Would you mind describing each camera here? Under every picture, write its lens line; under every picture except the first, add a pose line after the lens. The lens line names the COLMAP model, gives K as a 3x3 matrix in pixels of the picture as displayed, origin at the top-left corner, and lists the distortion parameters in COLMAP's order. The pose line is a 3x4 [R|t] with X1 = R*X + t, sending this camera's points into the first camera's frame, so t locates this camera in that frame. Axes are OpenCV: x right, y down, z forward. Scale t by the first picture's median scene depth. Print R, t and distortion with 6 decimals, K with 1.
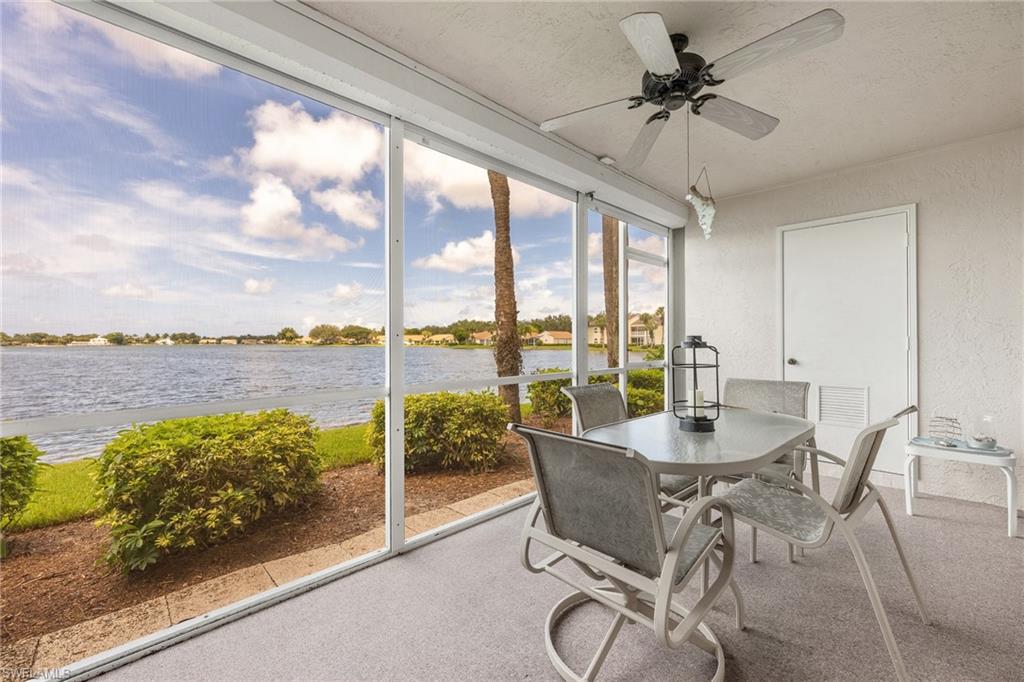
lens RADIAL K [[415.0, 0, 515.7], [0, 415.0, 339.3], [0, 0, 1]] dist [-0.003062, -0.000156]
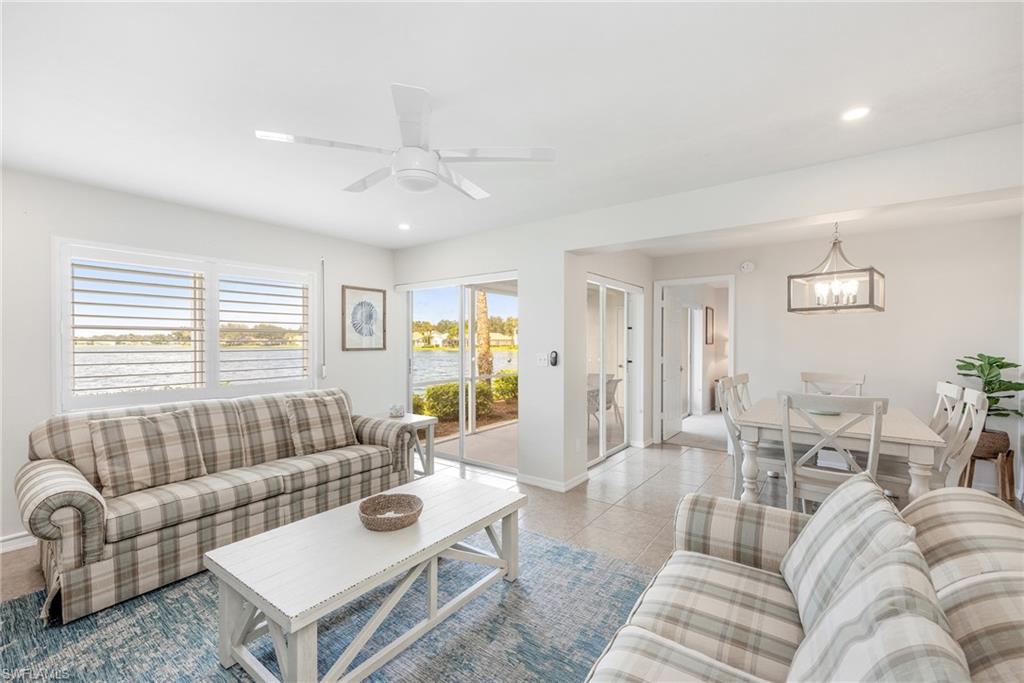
lens RADIAL K [[420.6, 0, 510.9], [0, 420.6, 344.5], [0, 0, 1]] dist [-0.001978, 0.000158]
pose [[0.987872, 0.003680, 0.155229, -0.230022], [-0.005298, 0.999936, 0.010013, -0.068597], [-0.155182, -0.010714, 0.987828, -0.930398]]
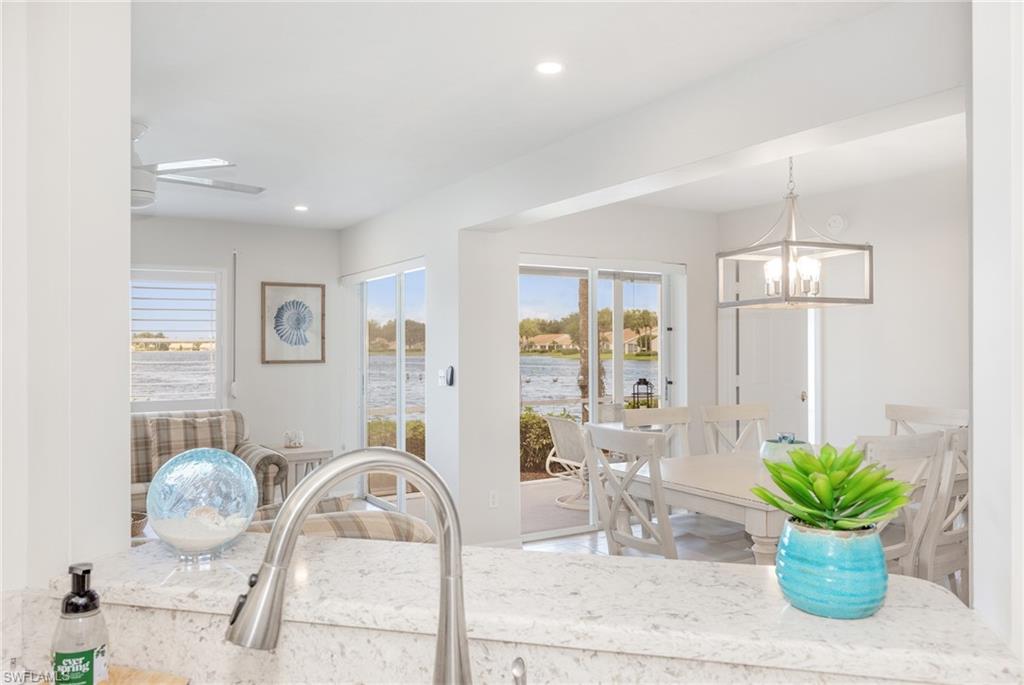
lens RADIAL K [[753.9, 0, 512.0], [0, 753.9, 342.5], [0, 0, 1]] dist [0.005541, 0.000792]
pose [[0.974064, -0.000924, -0.226270, 0.275724], [0.001106, 0.999999, 0.000679, -0.081547], [0.226270, -0.000912, 0.974064, -1.150352]]
